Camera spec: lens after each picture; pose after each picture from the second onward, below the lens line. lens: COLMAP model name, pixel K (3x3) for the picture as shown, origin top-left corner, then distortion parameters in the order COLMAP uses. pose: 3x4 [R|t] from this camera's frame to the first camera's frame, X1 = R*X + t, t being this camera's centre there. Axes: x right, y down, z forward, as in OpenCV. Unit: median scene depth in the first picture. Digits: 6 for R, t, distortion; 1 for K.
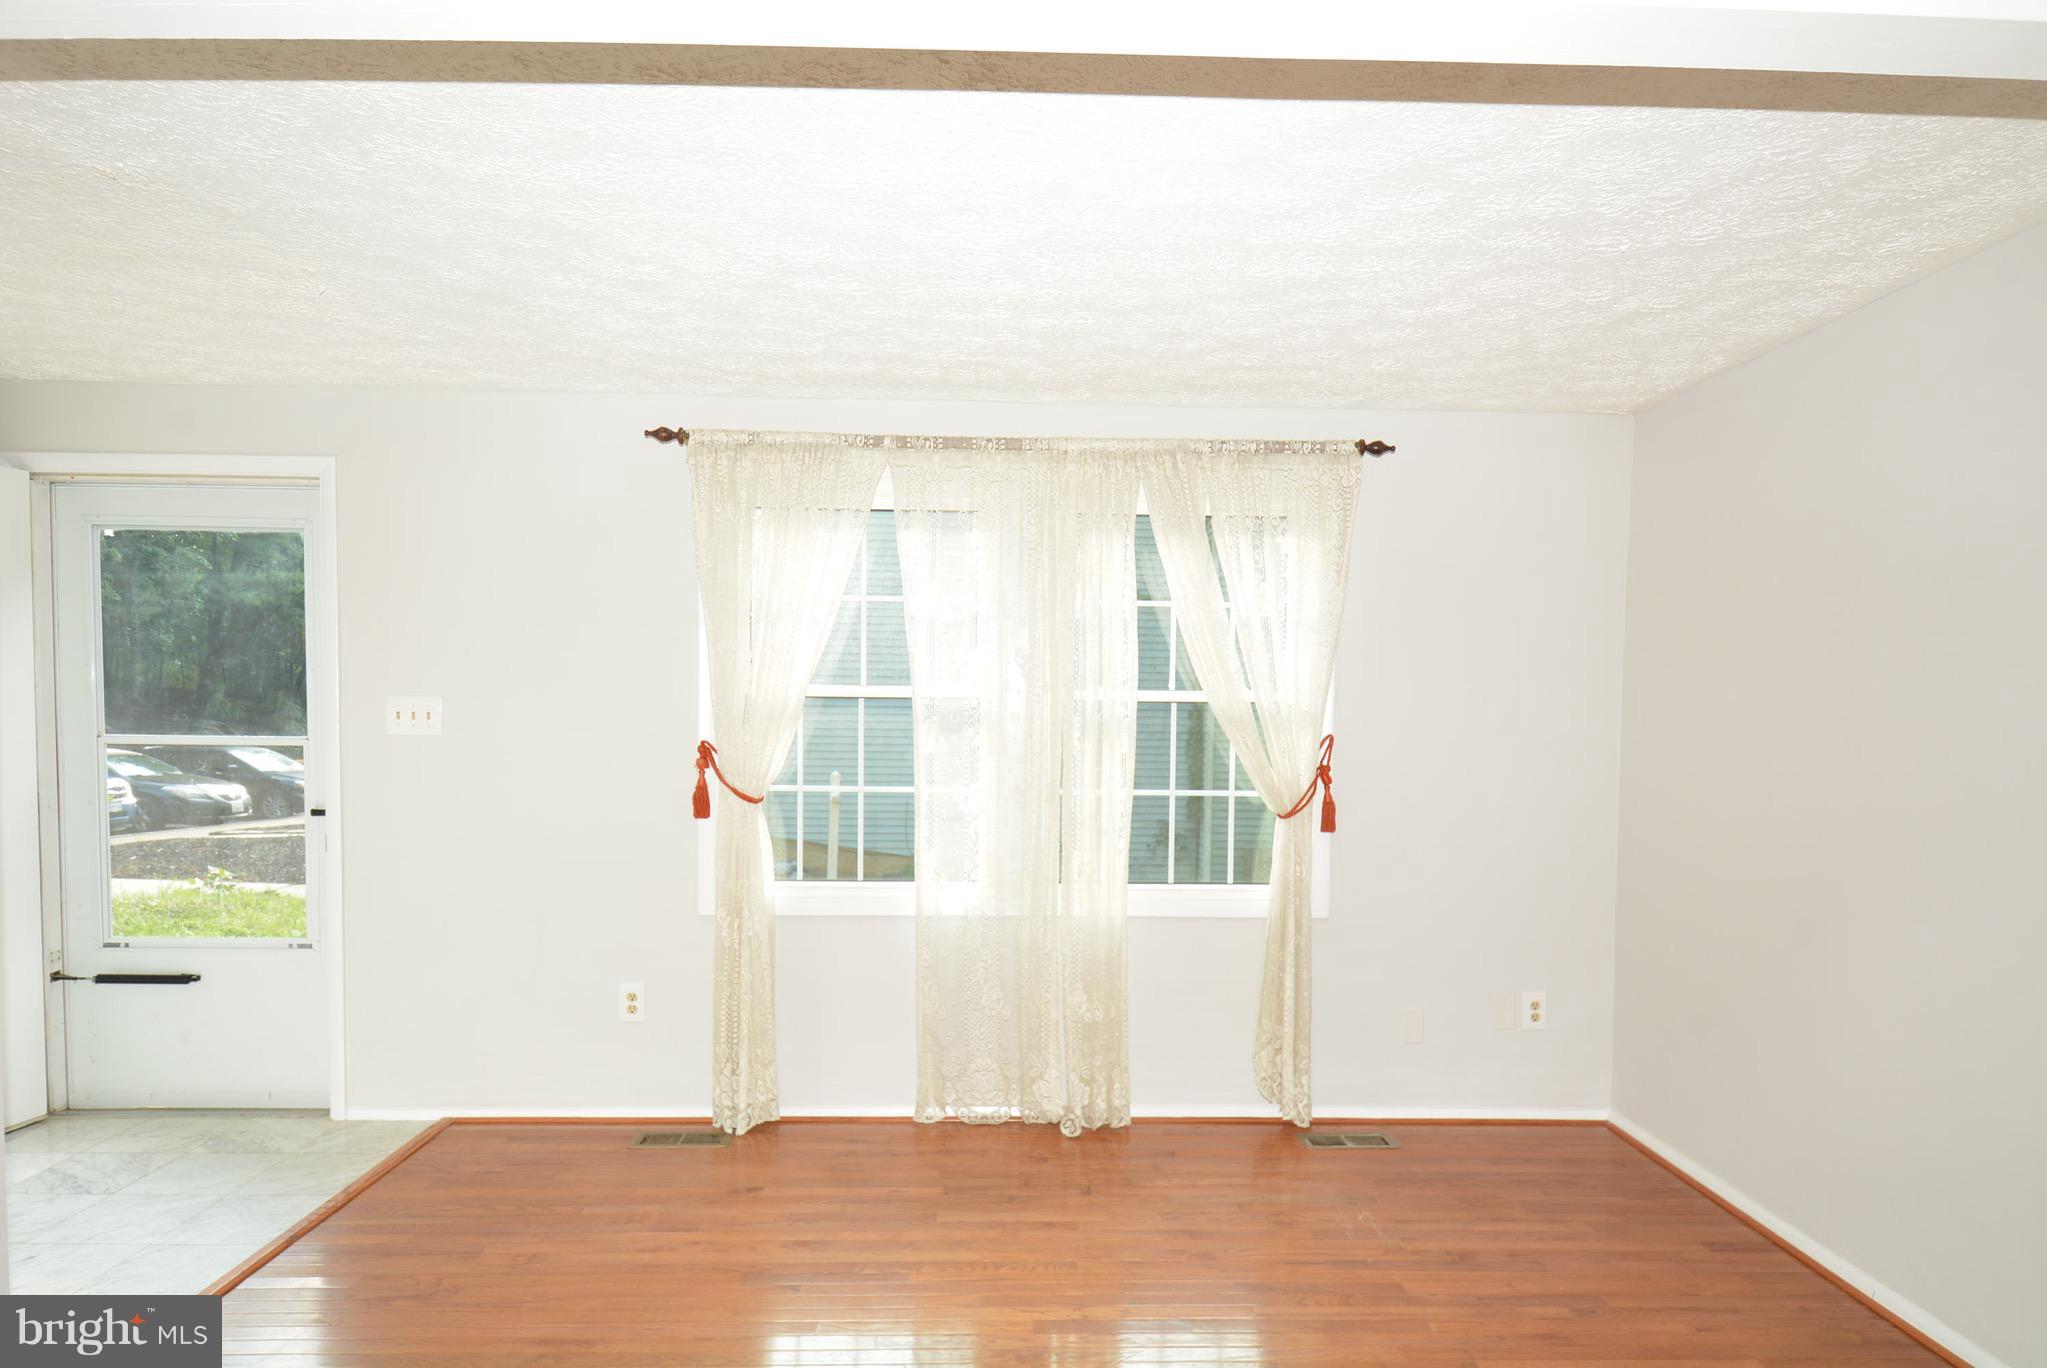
lens RADIAL K [[1220.0, 0, 1025.9], [0, 1220.0, 770.2], [0, 0, 1]] dist [0.004312, -0.001690]
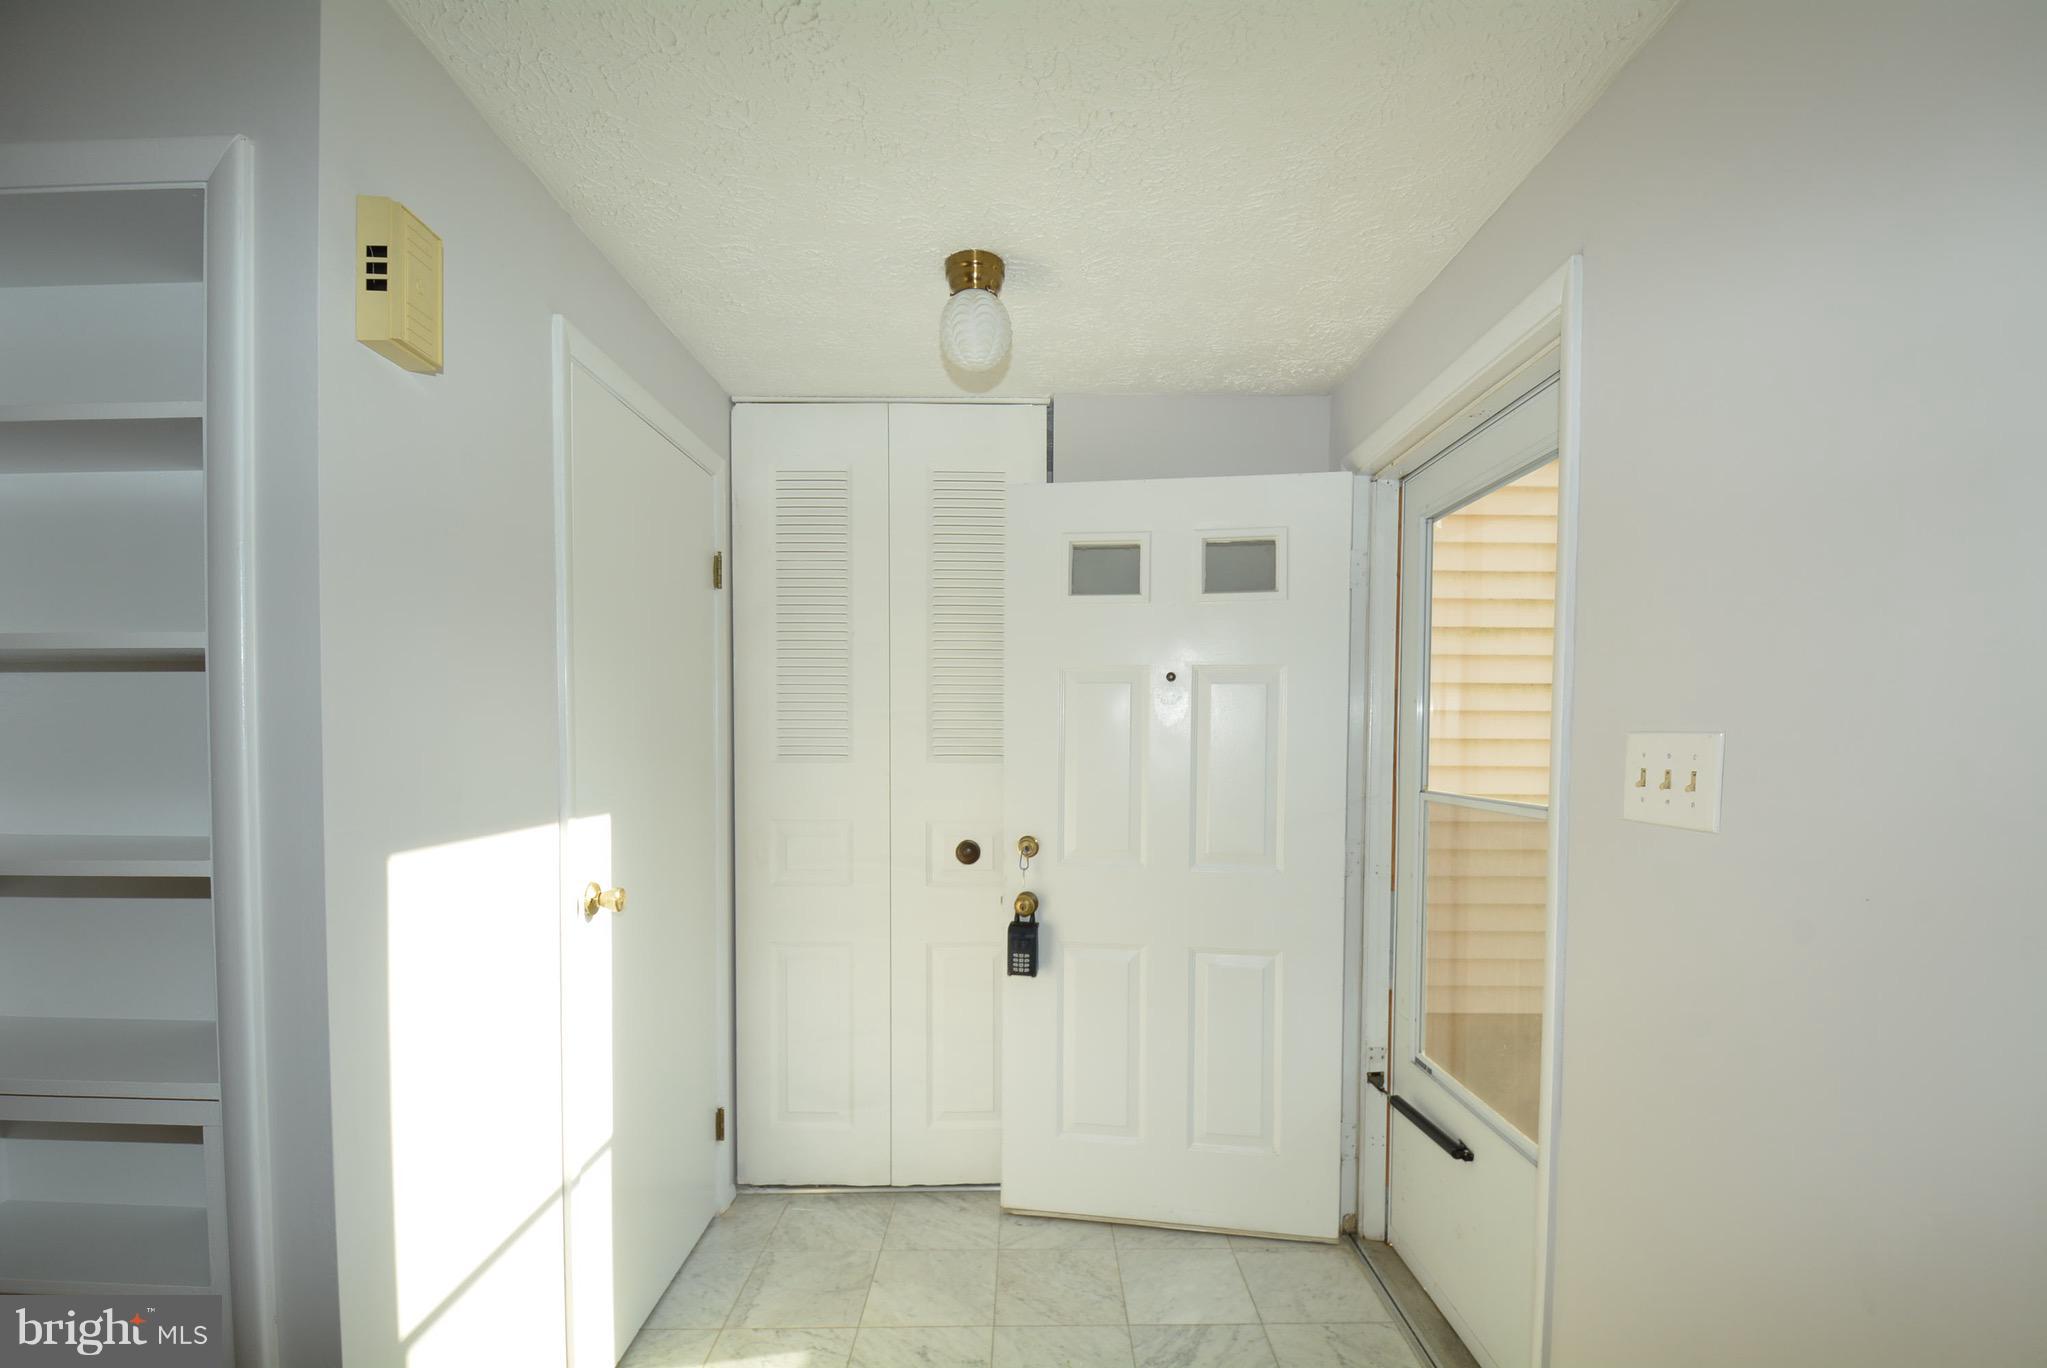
lens RADIAL K [[893.3, 0, 1050.6], [0, 893.3, 766.6], [0, 0, 1]] dist [0.025963, -0.033535]
pose [[-0.015704, 0.021883, -0.999637, -0.193383], [-0.055677, 0.998190, 0.022726, -0.044824], [0.998325, 0.056013, -0.014457, 0.802938]]
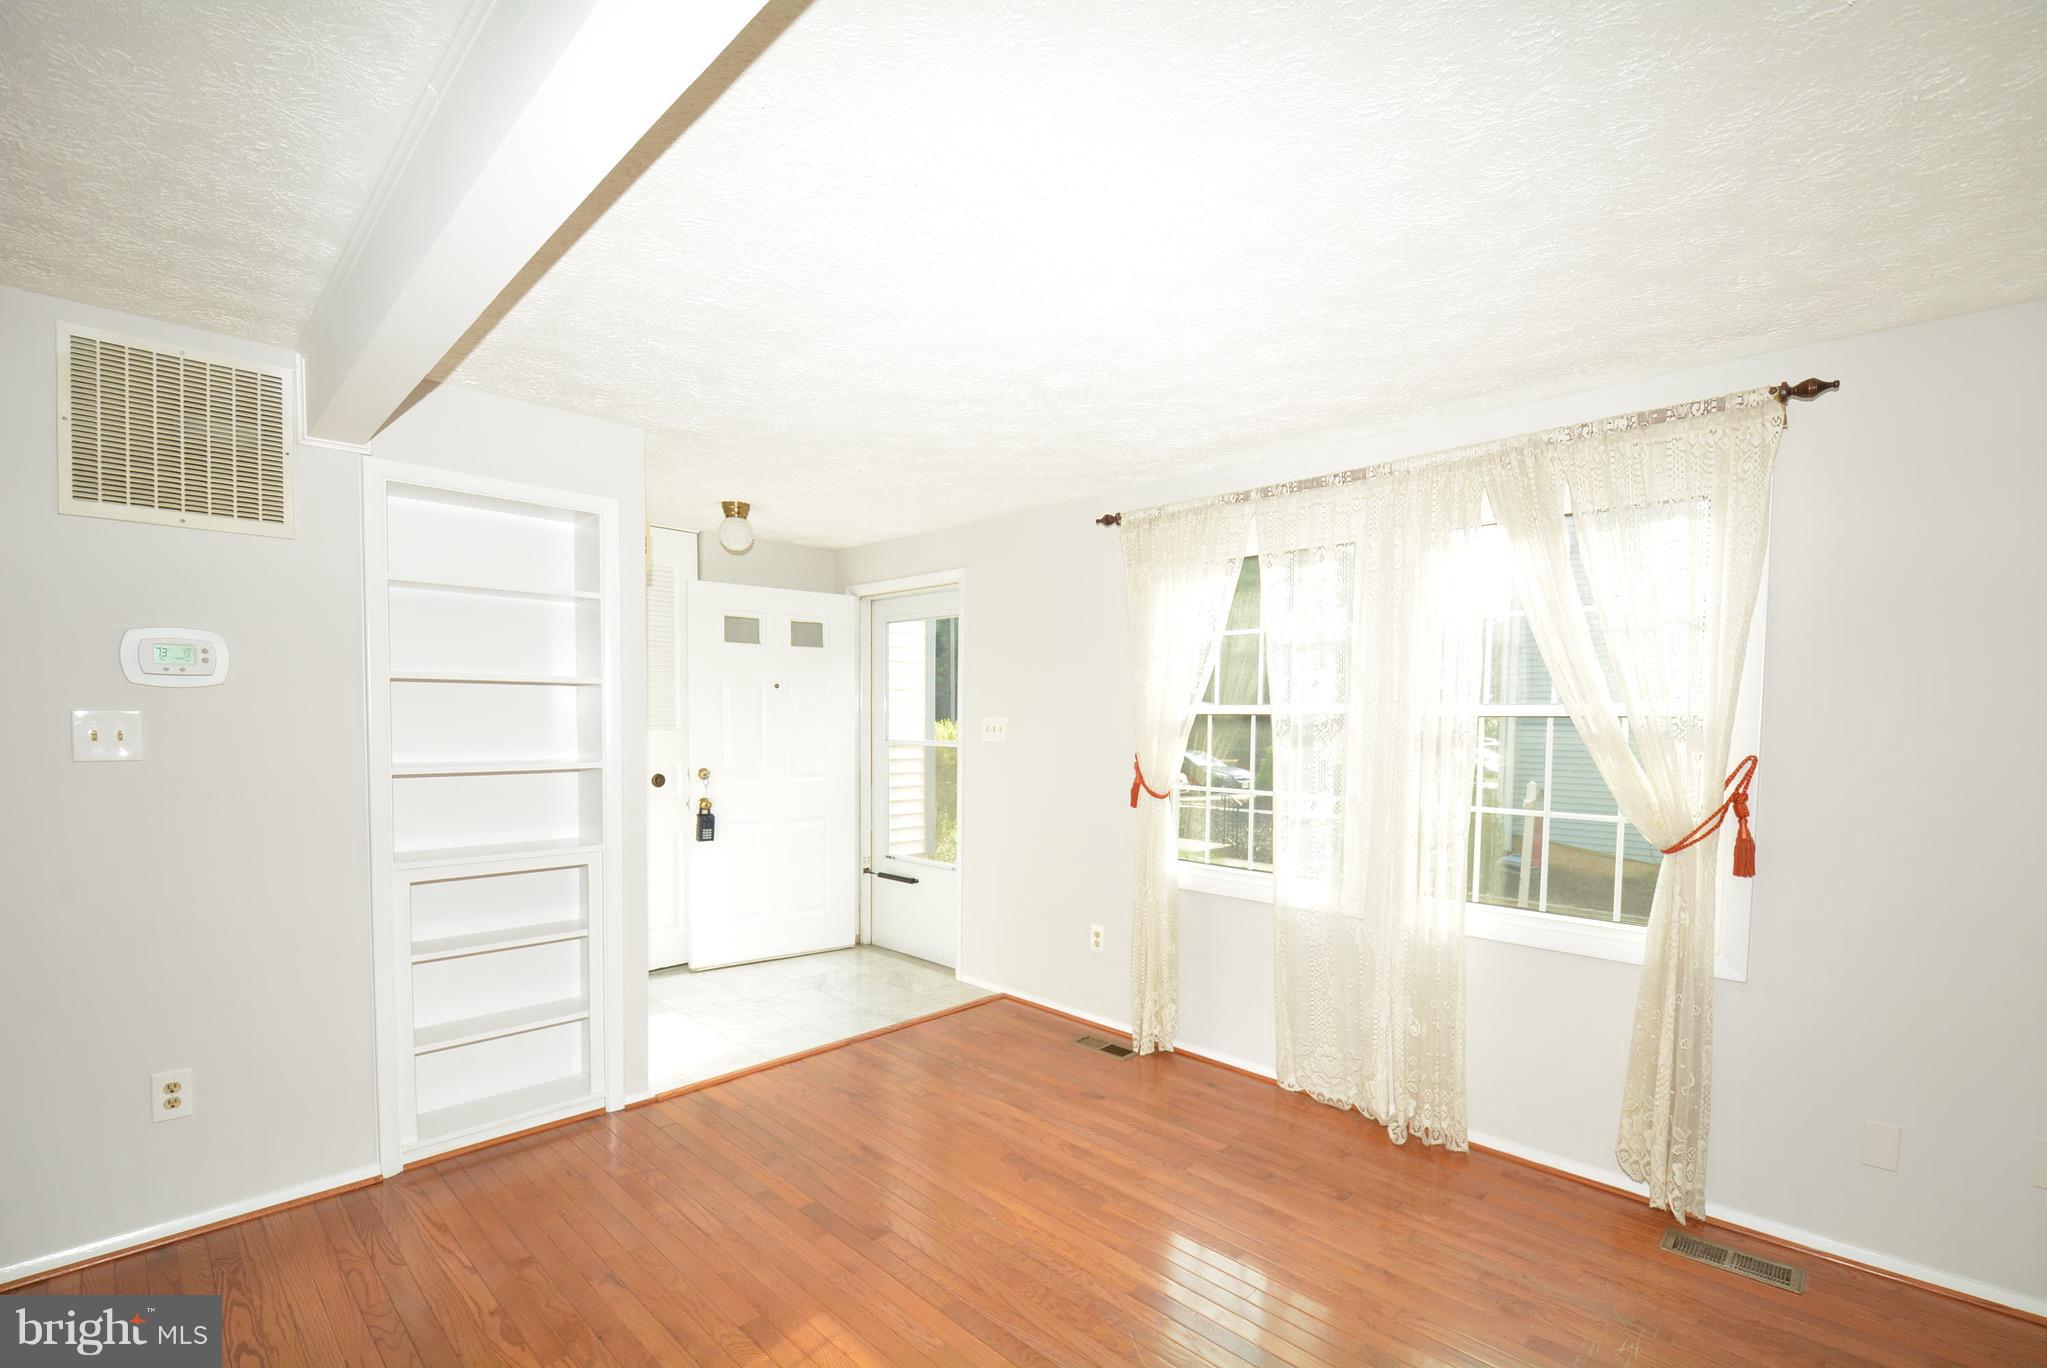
lens RADIAL K [[893.3, 0, 1050.6], [0, 893.3, 766.6], [0, 0, 1]] dist [0.025963, -0.033535]
pose [[0.699813, 0.033465, -0.713542, 0.361448], [-0.036296, 0.999278, 0.011267, -0.012485], [0.713403, 0.018014, 0.700522, 0.263622]]
